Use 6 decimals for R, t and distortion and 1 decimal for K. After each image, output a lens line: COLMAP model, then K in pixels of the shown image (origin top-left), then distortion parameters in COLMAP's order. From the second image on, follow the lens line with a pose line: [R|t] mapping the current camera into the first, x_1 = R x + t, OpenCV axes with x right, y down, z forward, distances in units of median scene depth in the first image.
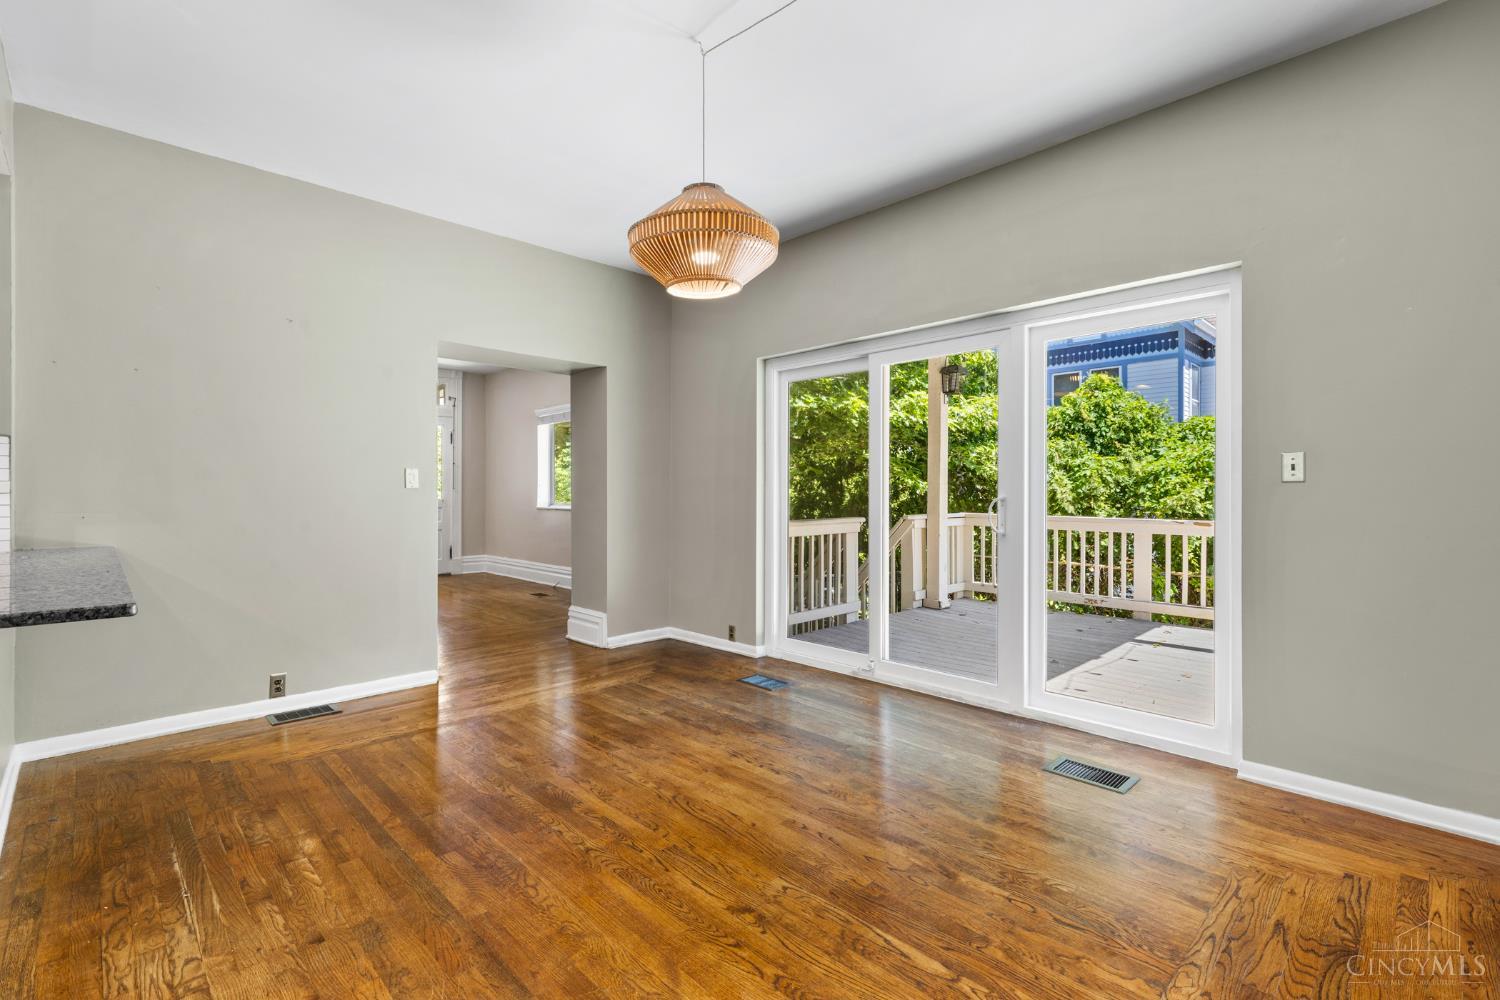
lens RADIAL K [[671.6, 0, 739.1], [0, 671.6, 485.9], [0, 0, 1]] dist [0.002324, -0.000695]
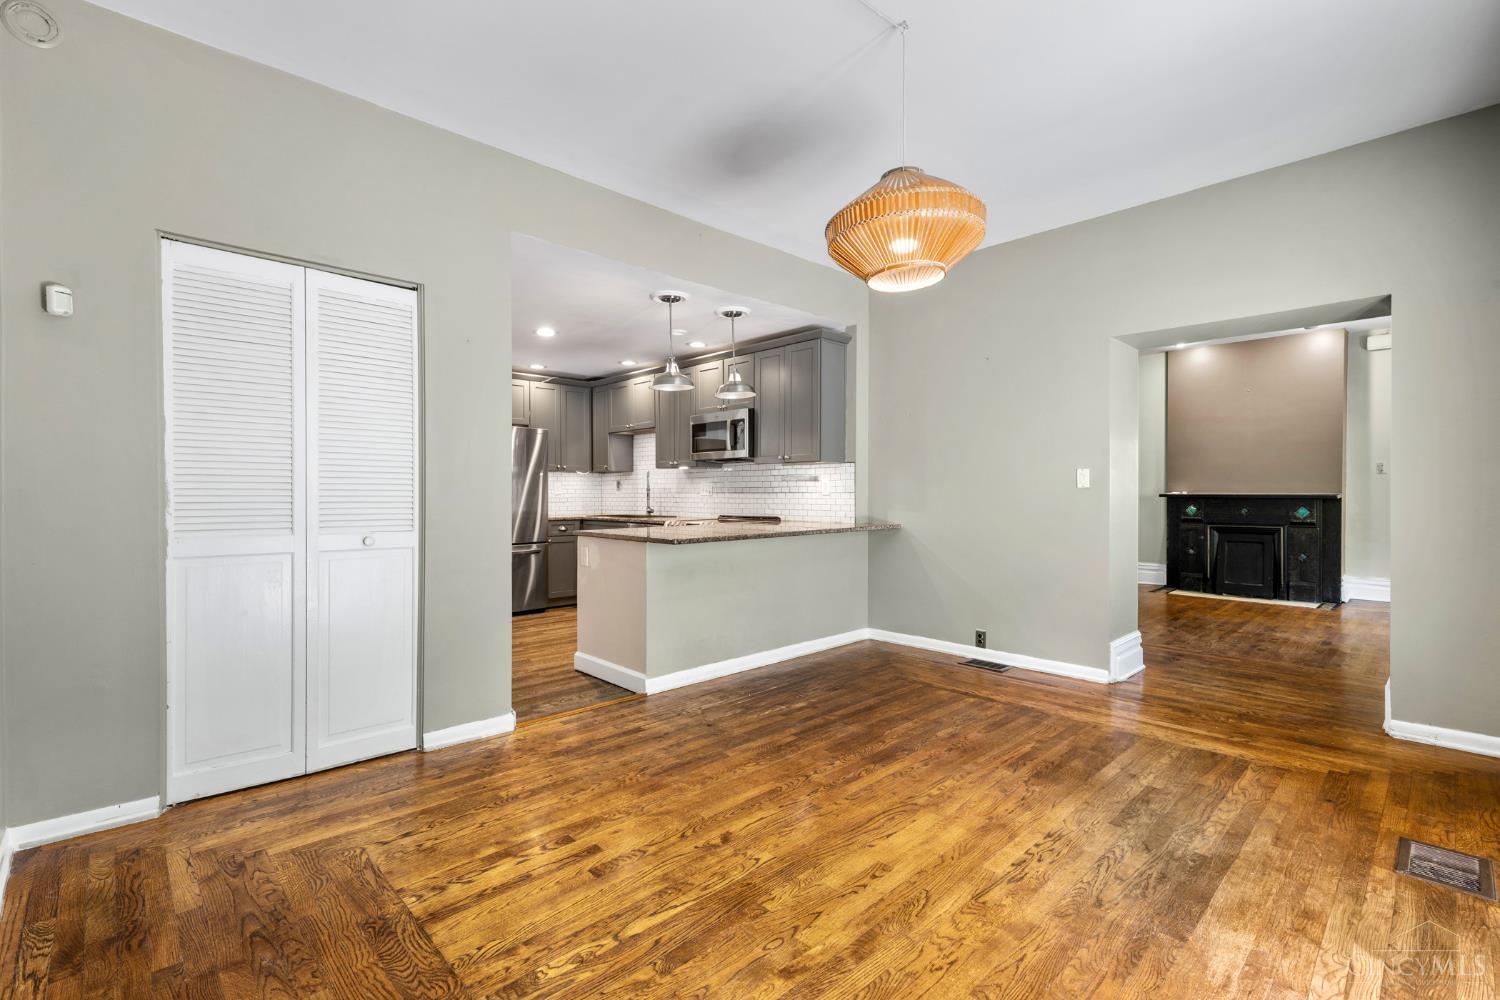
lens RADIAL K [[671.6, 0, 742.2], [0, 671.6, 496.9], [0, 0, 1]] dist [0.002324, -0.000695]
pose [[-0.007332, 0.008759, -0.999935, 0.630639], [0.009245, 0.999919, 0.008691, 0.003577], [0.999930, -0.009181, -0.007412, 0.545625]]
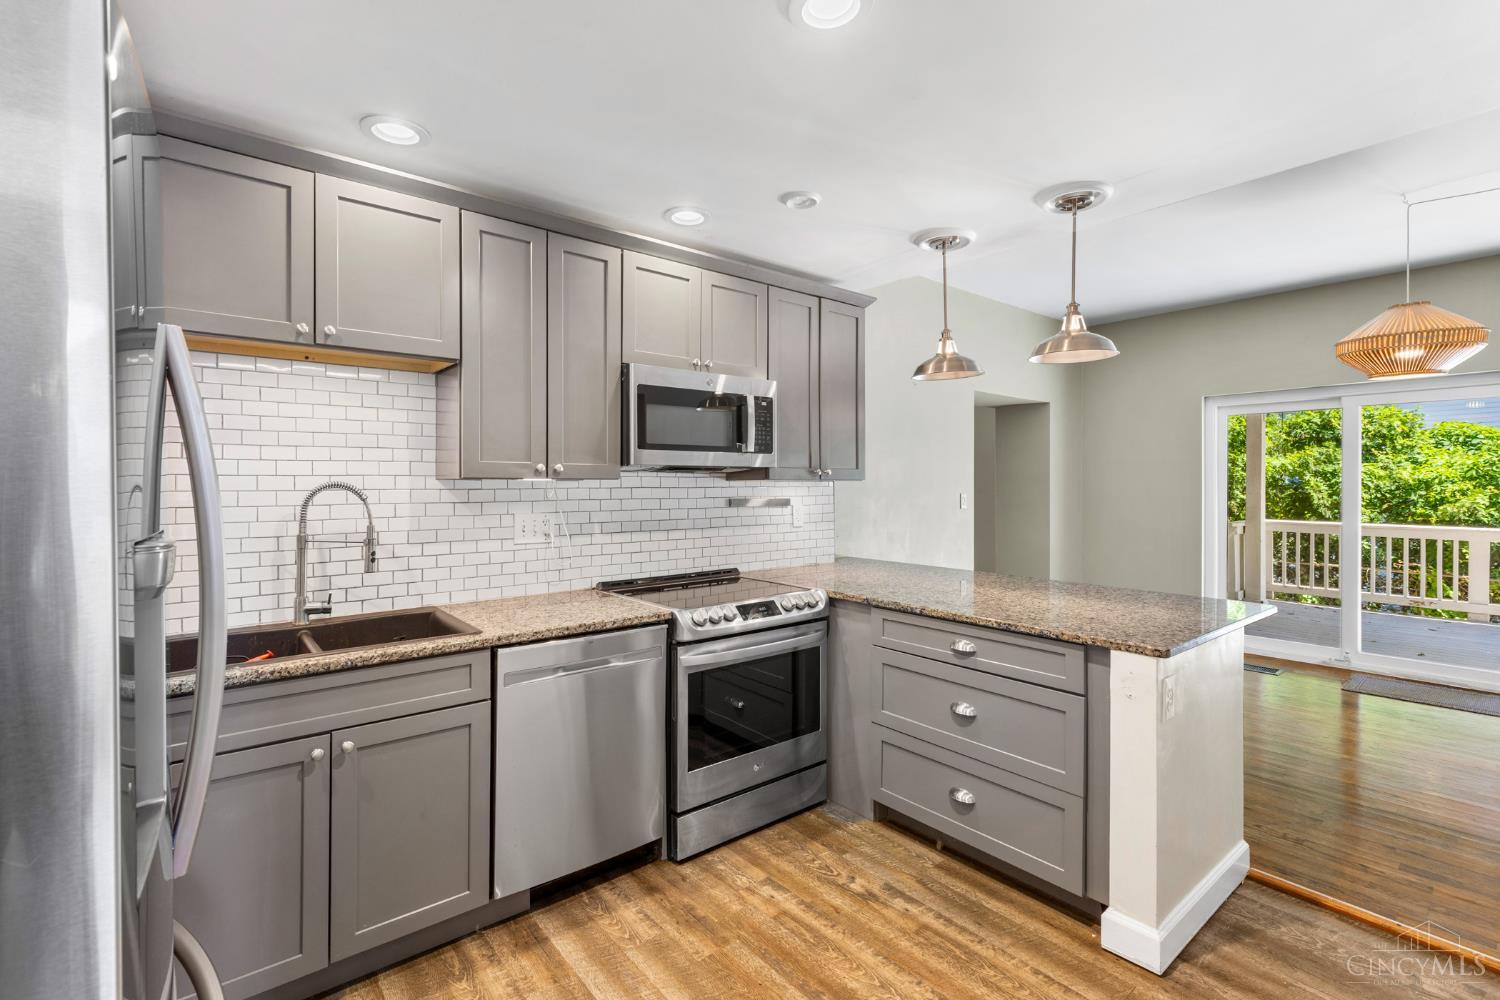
lens RADIAL K [[671.6, 0, 745.0], [0, 671.6, 496.5], [0, 0, 1]] dist [0.002324, -0.000695]
pose [[0.996347, 0.002920, -0.085345, -0.931284], [-0.000471, 0.999588, 0.028706, -0.064225], [0.085393, -0.028561, 0.995938, -0.345156]]
